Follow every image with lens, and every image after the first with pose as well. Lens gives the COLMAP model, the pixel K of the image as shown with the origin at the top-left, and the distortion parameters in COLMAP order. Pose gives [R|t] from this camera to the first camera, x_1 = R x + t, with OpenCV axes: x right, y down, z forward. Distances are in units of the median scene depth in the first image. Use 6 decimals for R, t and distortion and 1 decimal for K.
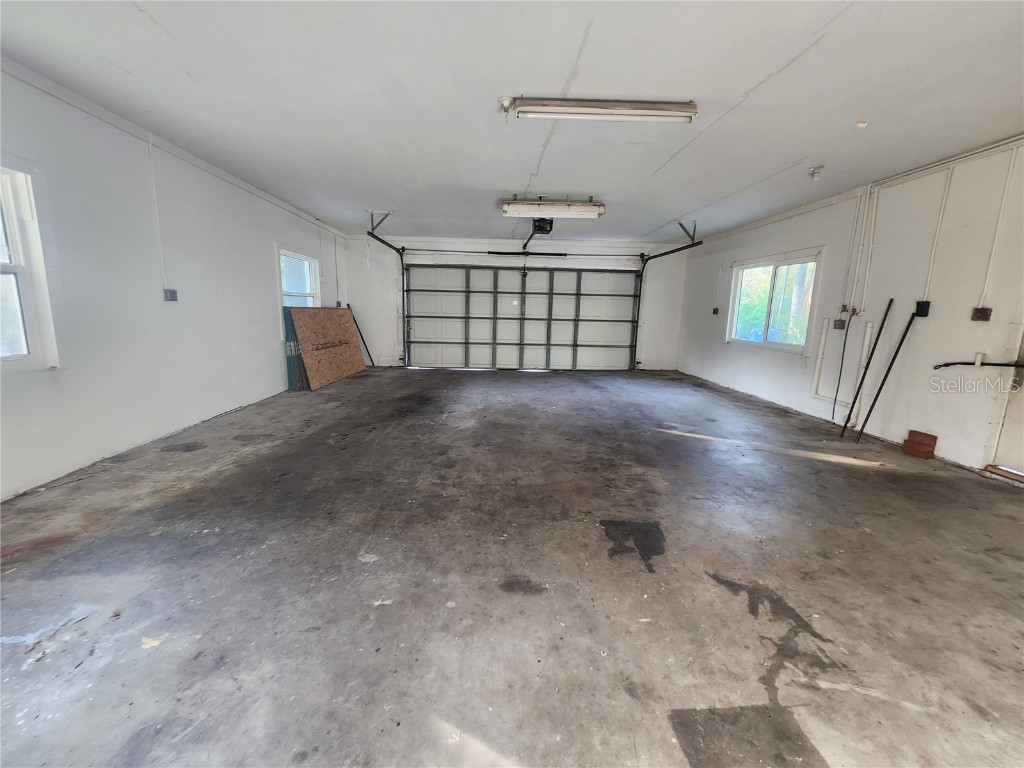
lens RADIAL K [[423.2, 0, 509.1], [0, 423.2, 383.9], [0, 0, 1]] dist [0.000402, -0.001062]
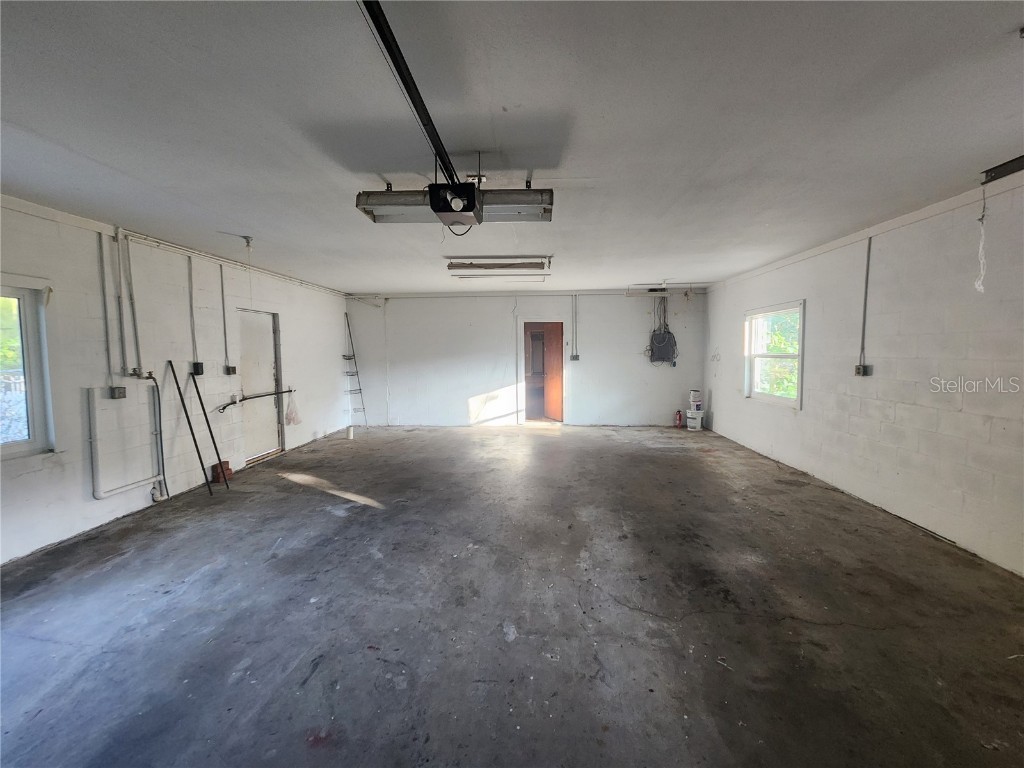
lens RADIAL K [[423.2, 0, 512.1], [0, 423.2, 380.3], [0, 0, 1]] dist [0.000402, -0.001062]
pose [[-0.993584, -0.025219, 0.110253, -0.039642], [0.003226, 0.968107, 0.250518, -0.441958], [-0.113054, 0.249266, -0.961813, 2.057364]]
